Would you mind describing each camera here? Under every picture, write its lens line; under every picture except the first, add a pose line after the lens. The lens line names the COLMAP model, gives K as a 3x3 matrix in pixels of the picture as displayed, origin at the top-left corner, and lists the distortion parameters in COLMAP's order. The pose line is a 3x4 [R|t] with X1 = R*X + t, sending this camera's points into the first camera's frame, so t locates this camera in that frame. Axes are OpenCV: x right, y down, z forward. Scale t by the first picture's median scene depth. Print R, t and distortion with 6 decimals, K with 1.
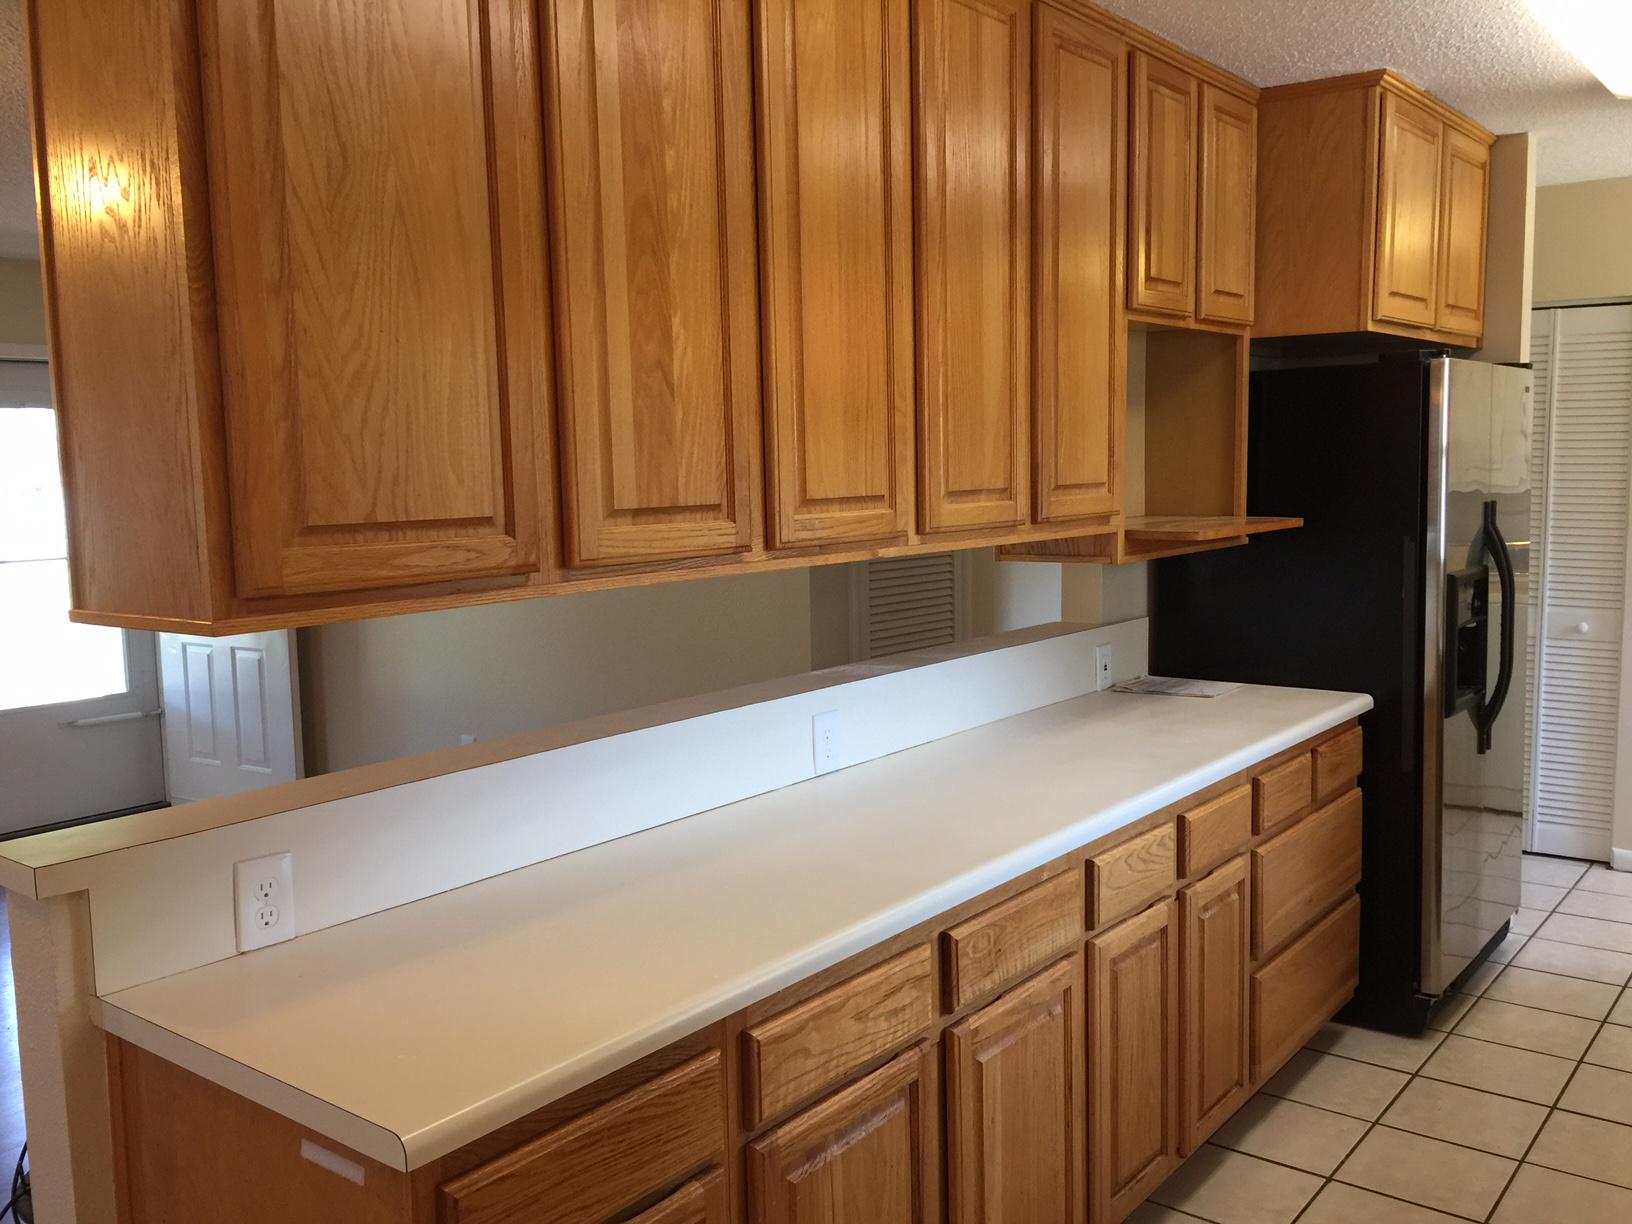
lens RADIAL K [[1390.8, 0, 817.1], [0, 1390.8, 613.5], [0, 0, 1]] dist [0.073873, -0.102801]
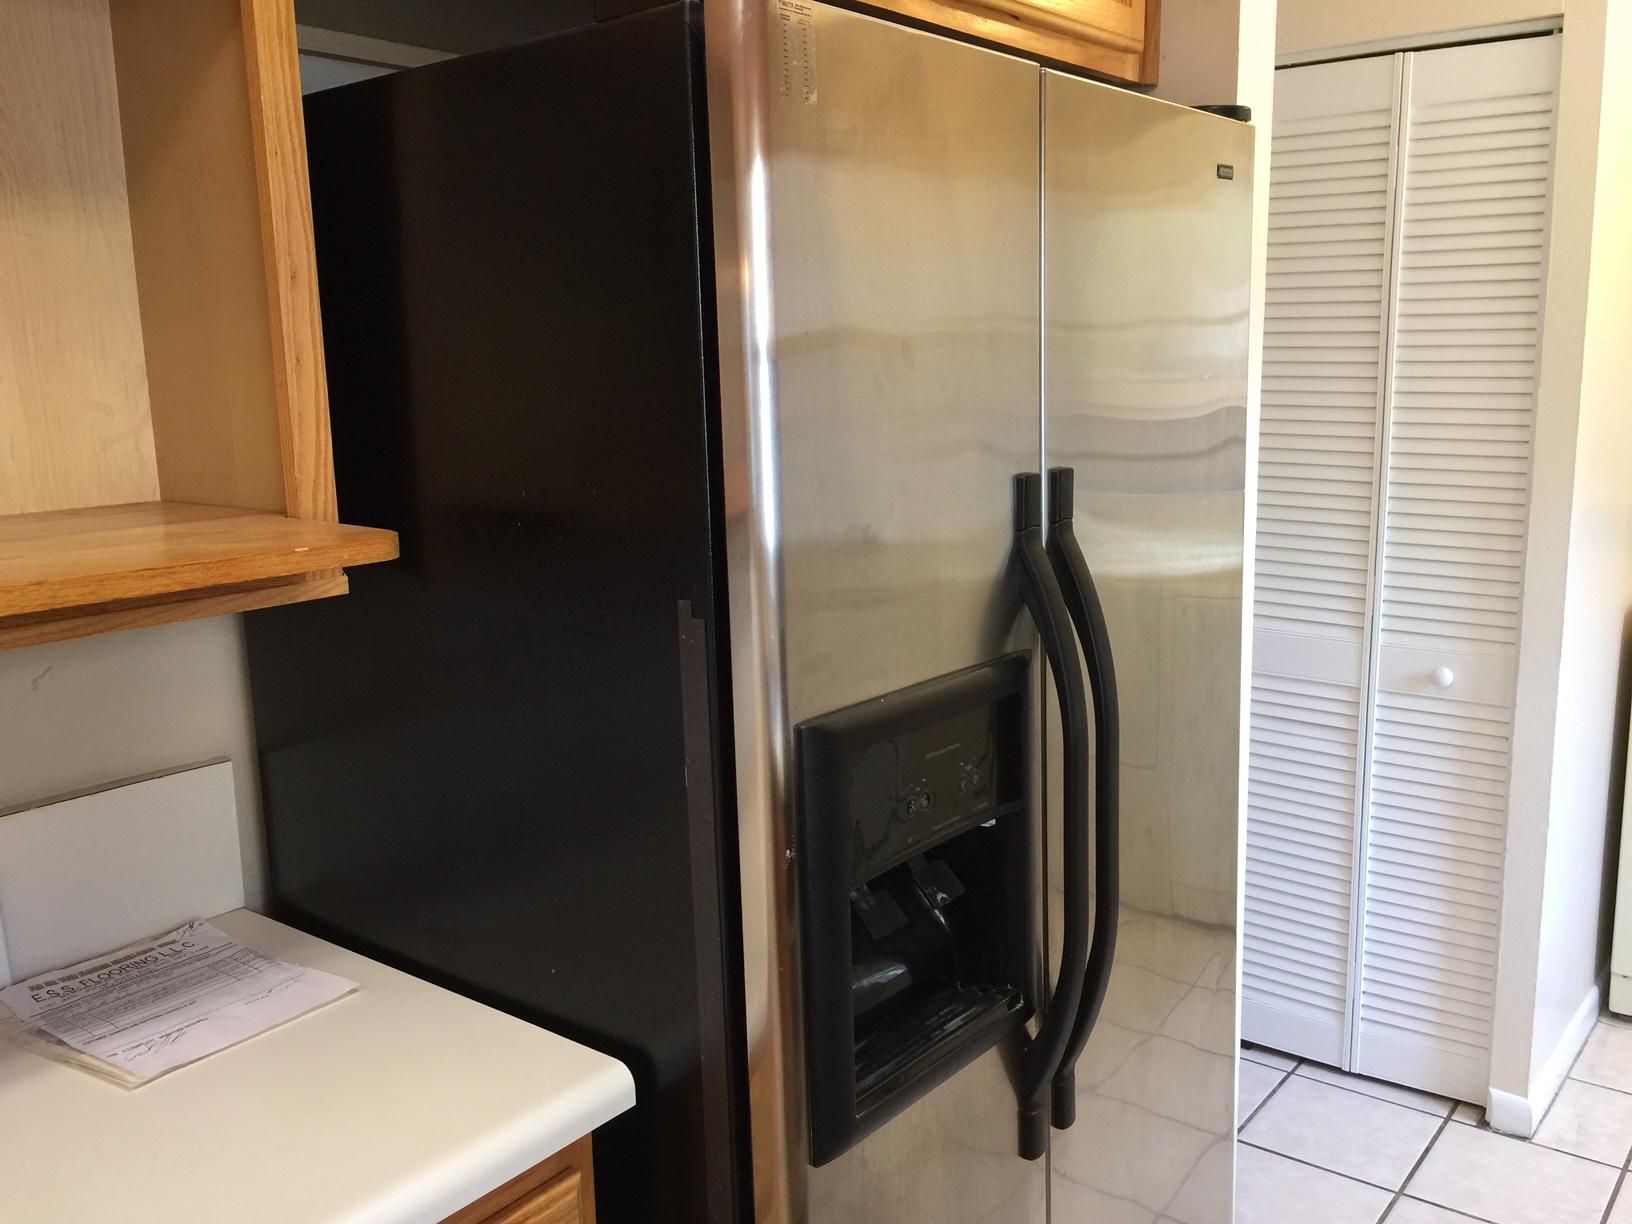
lens RADIAL K [[1390.8, 0, 821.6], [0, 1390.8, 602.5], [0, 0, 1]] dist [0.073873, -0.102801]
pose [[0.999993, -0.003066, 0.002151, 0.313365], [0.002926, 0.998035, 0.062588, -0.051357], [-0.002339, -0.062582, 0.998037, 0.483590]]
